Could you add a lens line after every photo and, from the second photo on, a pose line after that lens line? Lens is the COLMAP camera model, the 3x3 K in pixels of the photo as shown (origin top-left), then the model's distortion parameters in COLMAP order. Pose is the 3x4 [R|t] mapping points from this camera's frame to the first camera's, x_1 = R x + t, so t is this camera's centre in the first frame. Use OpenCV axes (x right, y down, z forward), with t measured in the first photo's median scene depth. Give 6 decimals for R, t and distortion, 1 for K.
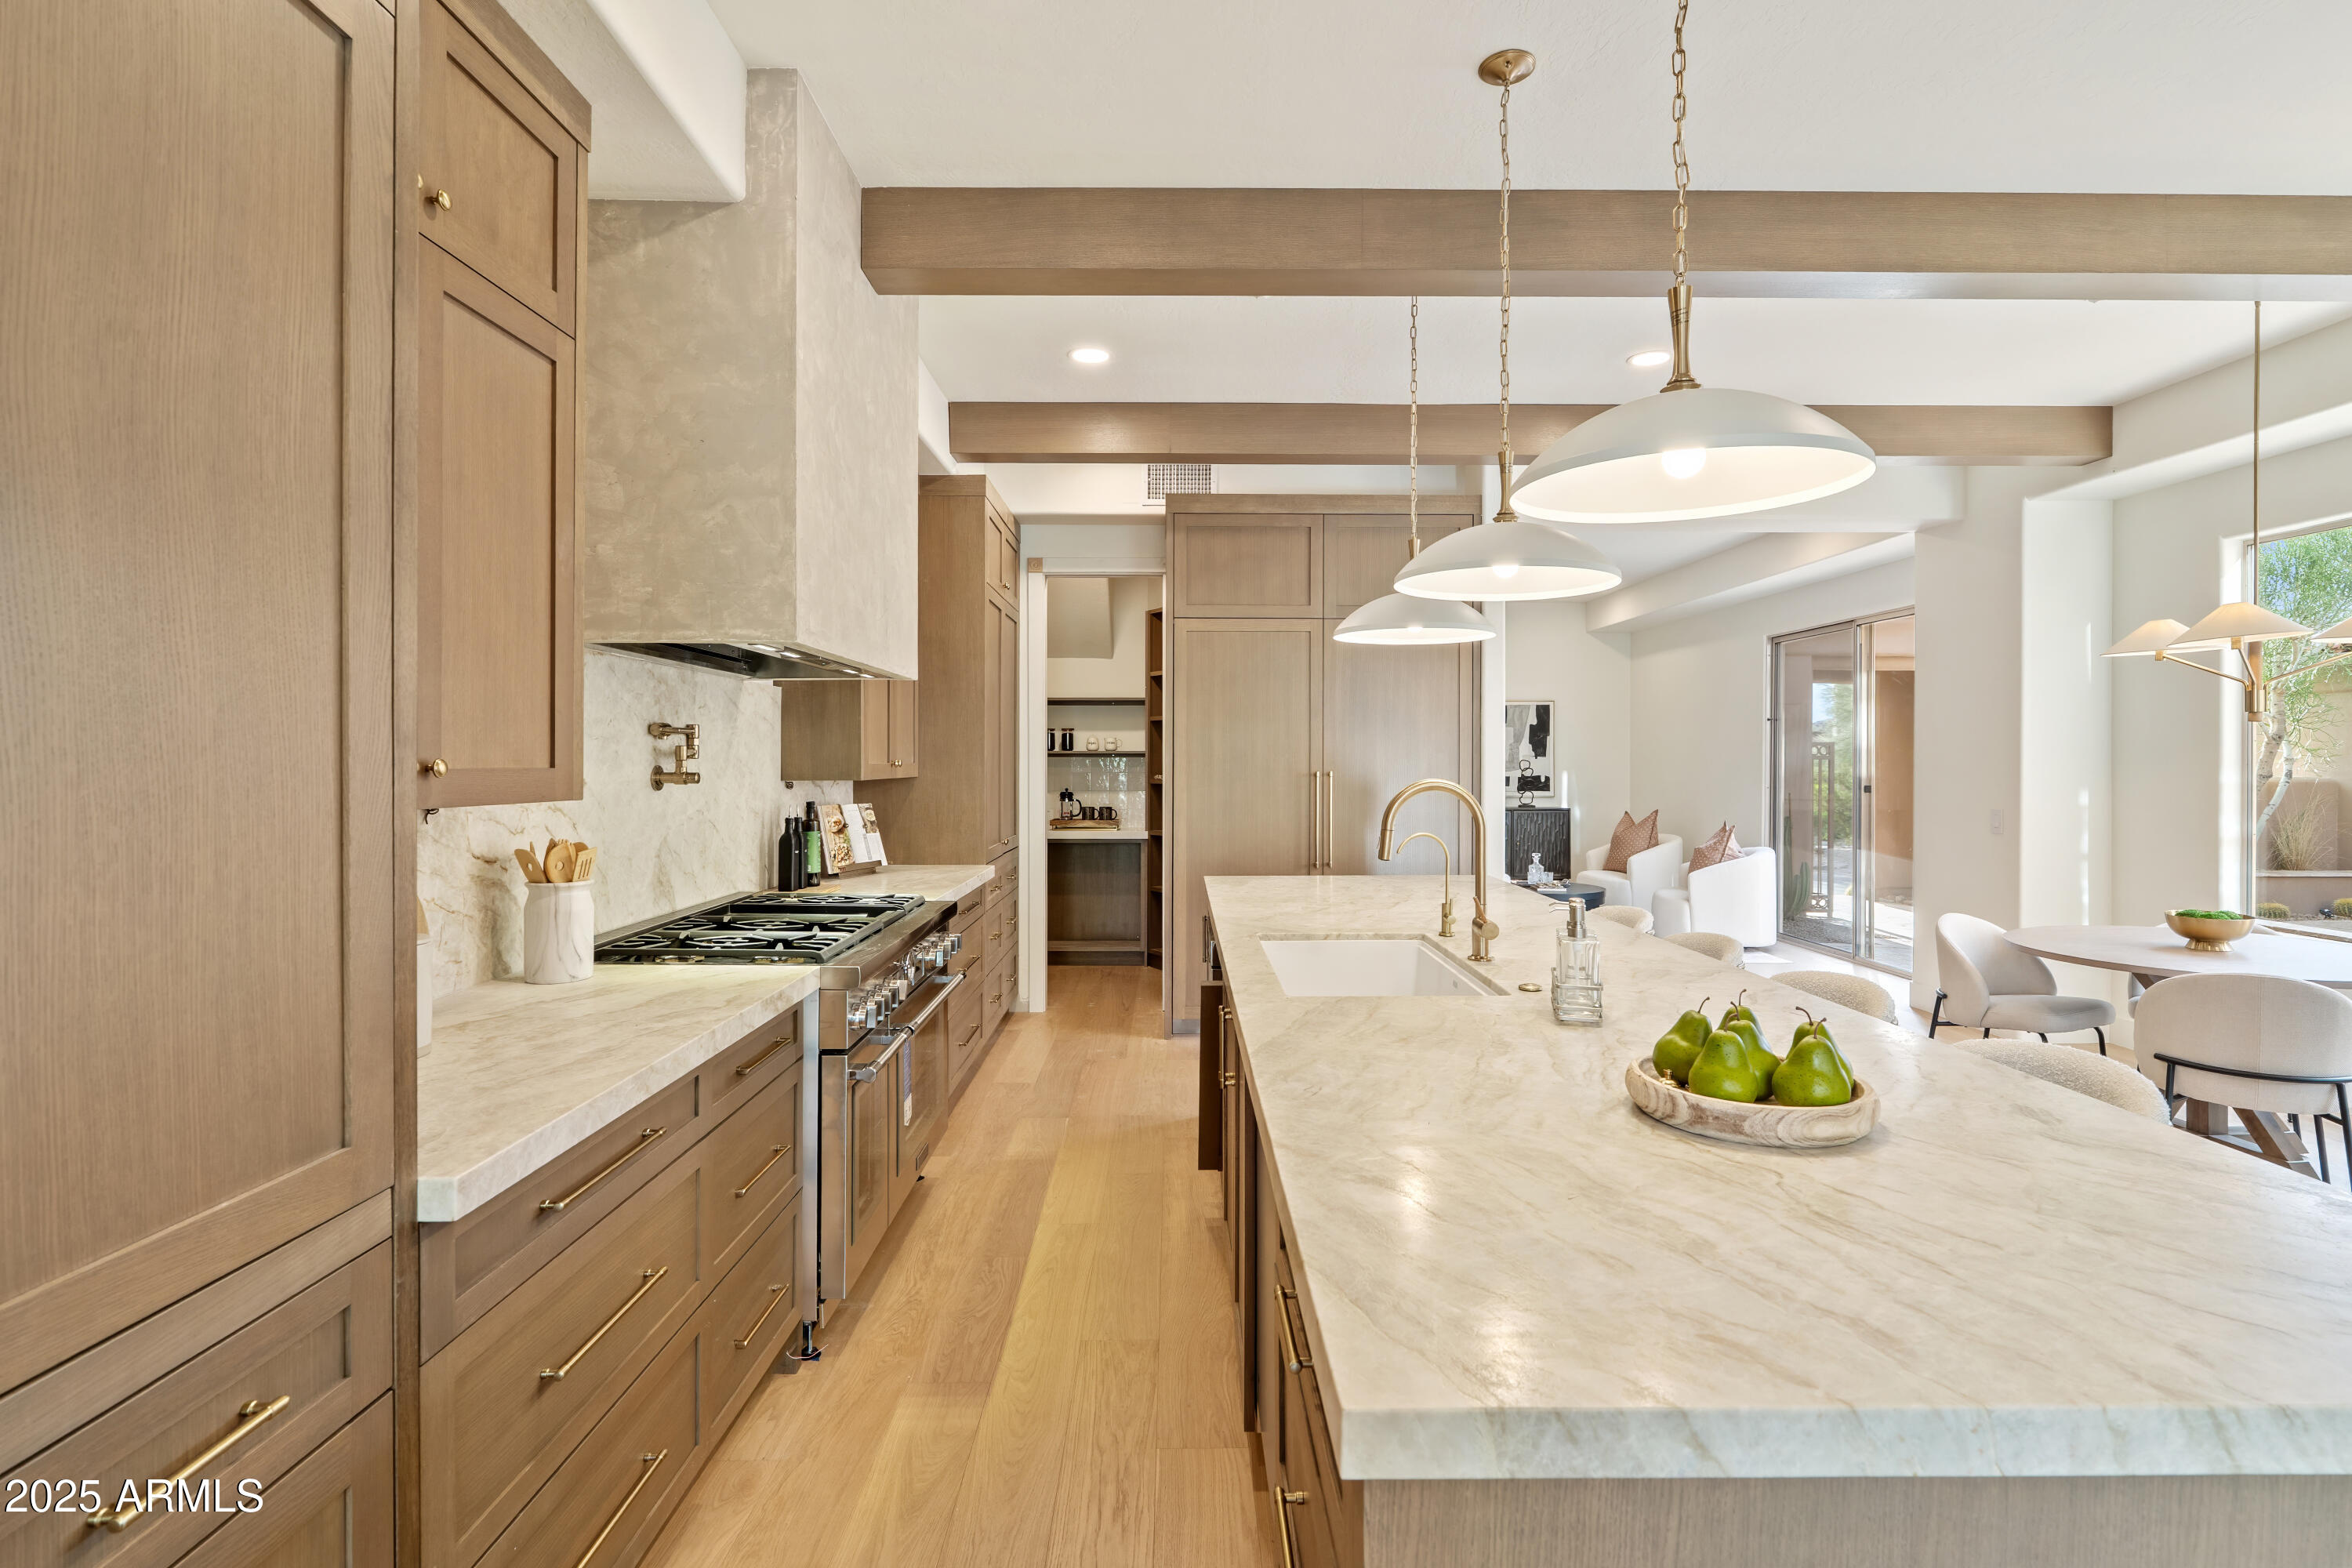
lens RADIAL K [[1116.3, 0, 1176.0], [0, 1116.3, 784.0], [0, 0, 1]] dist [-0.000564, 0.000181]
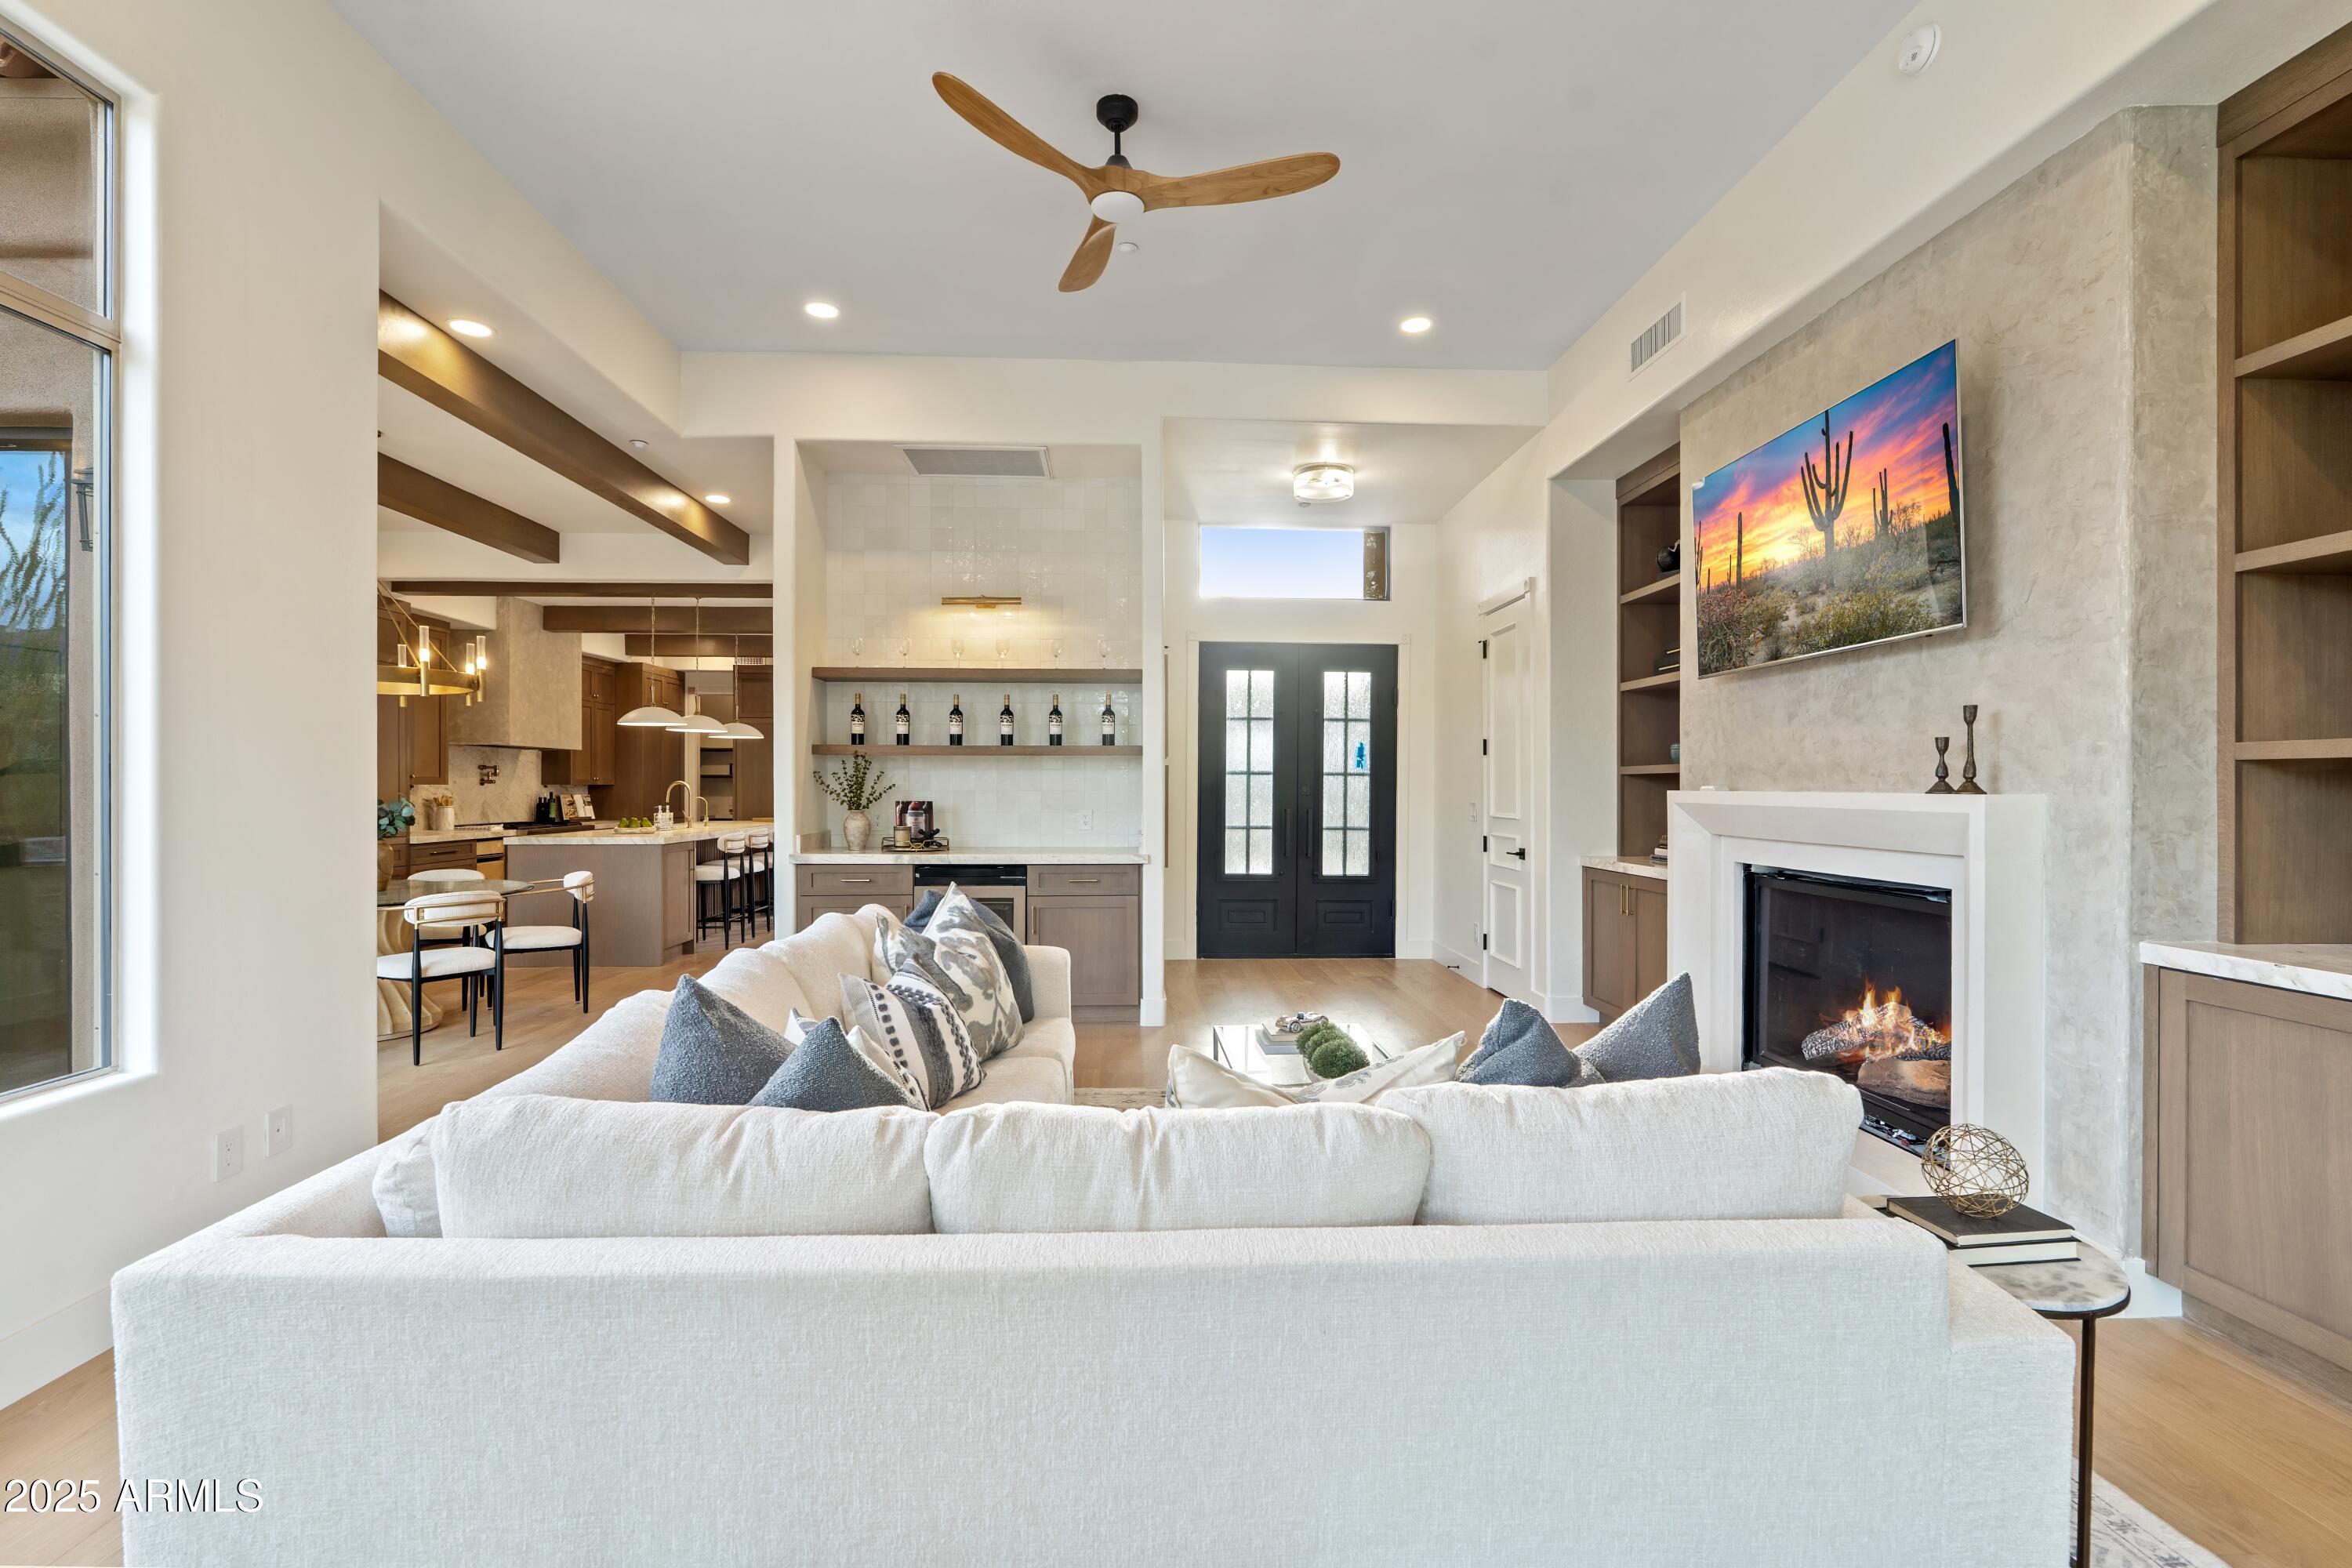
lens RADIAL K [[1043.1, 0, 1176.0], [0, 1043.1, 784.0], [0, 0, 1]] dist [-0.009037, 0.000292]
pose [[0.998844, 0.000893, 0.048060, 1.138282], [0.000170, 0.999756, -0.022095, 0.055436], [-0.048068, 0.022078, 0.998600, -1.716701]]
